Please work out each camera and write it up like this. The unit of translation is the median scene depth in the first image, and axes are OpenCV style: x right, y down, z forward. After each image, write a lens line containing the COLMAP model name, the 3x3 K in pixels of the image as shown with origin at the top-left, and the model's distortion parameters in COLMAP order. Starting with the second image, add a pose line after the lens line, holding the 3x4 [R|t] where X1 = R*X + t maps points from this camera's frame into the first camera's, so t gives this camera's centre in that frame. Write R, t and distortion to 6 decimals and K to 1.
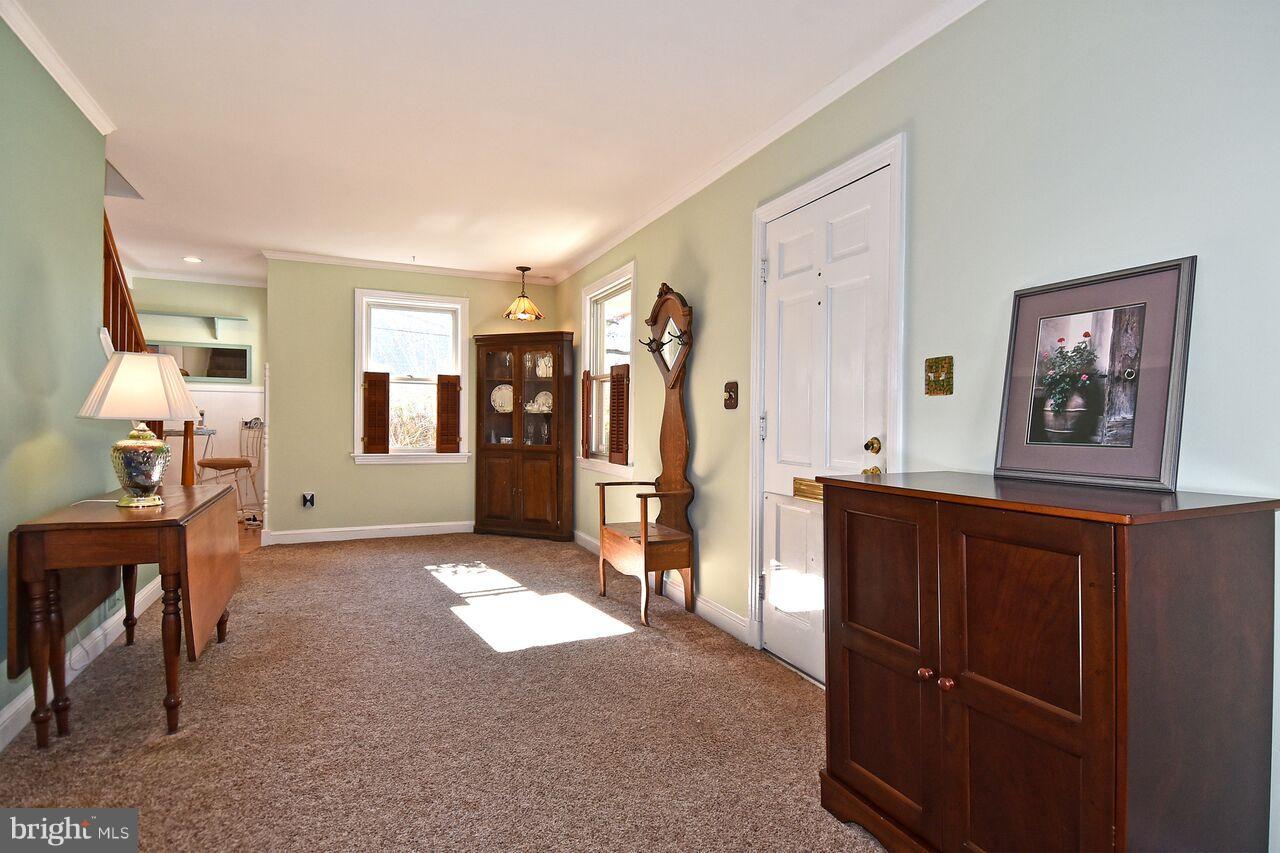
lens RADIAL K [[682.5, 0, 647.4], [0, 682.5, 401.1], [0, 0, 1]] dist [0.052329, -0.066082]
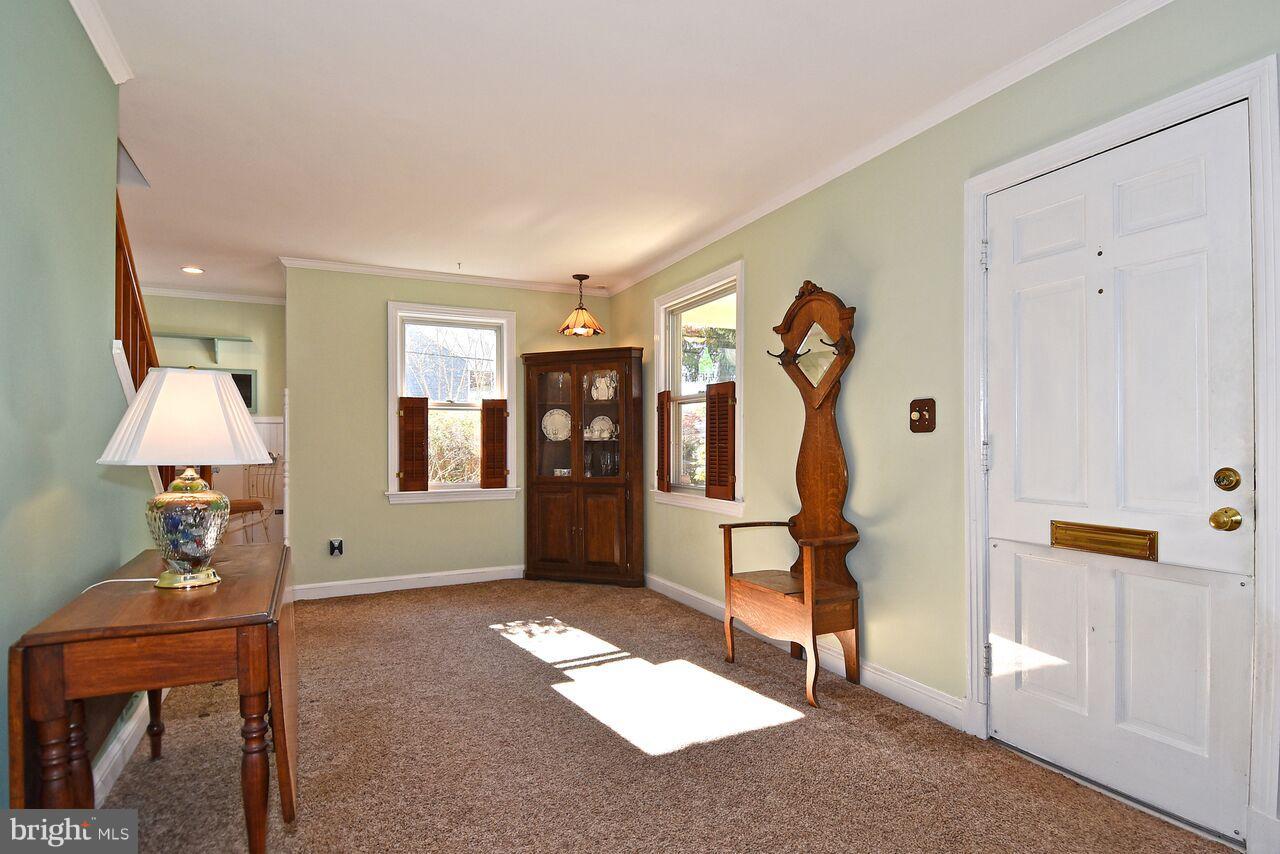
lens RADIAL K [[688.9, 0, 661.6], [0, 688.9, 415.8], [0, 0, 1]] dist [0.045416, -0.056438]
pose [[0.998873, -0.017816, 0.043991, -0.194452], [0.018385, 0.999752, -0.012556, -0.003182], [-0.043756, 0.013350, 0.998953, 0.182634]]
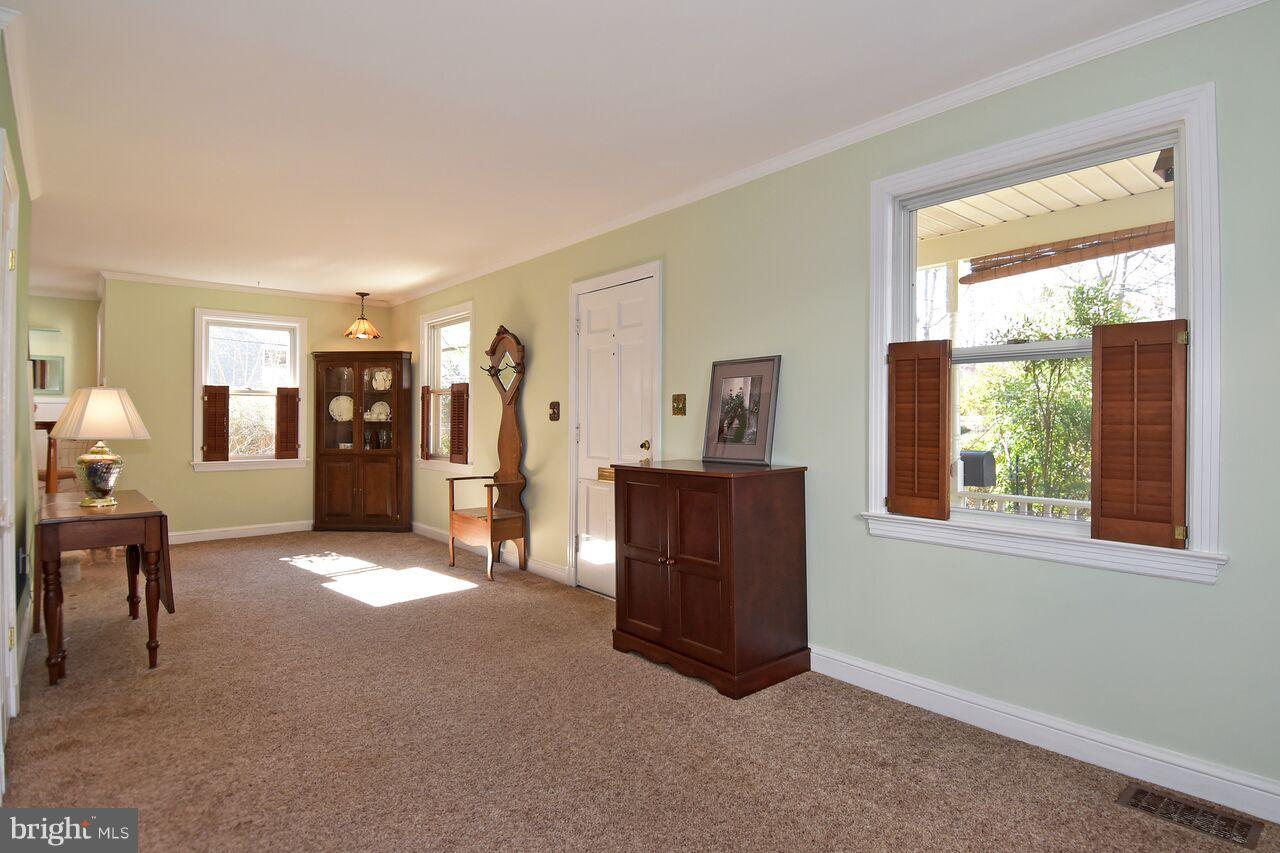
lens RADIAL K [[682.5, 0, 647.4], [0, 682.5, 401.1], [0, 0, 1]] dist [0.052329, -0.066082]
pose [[0.960329, -0.005779, 0.278808, -0.076721], [0.004905, 0.999981, 0.003830, -0.030138], [-0.278825, -0.002311, 0.960339, -0.362771]]
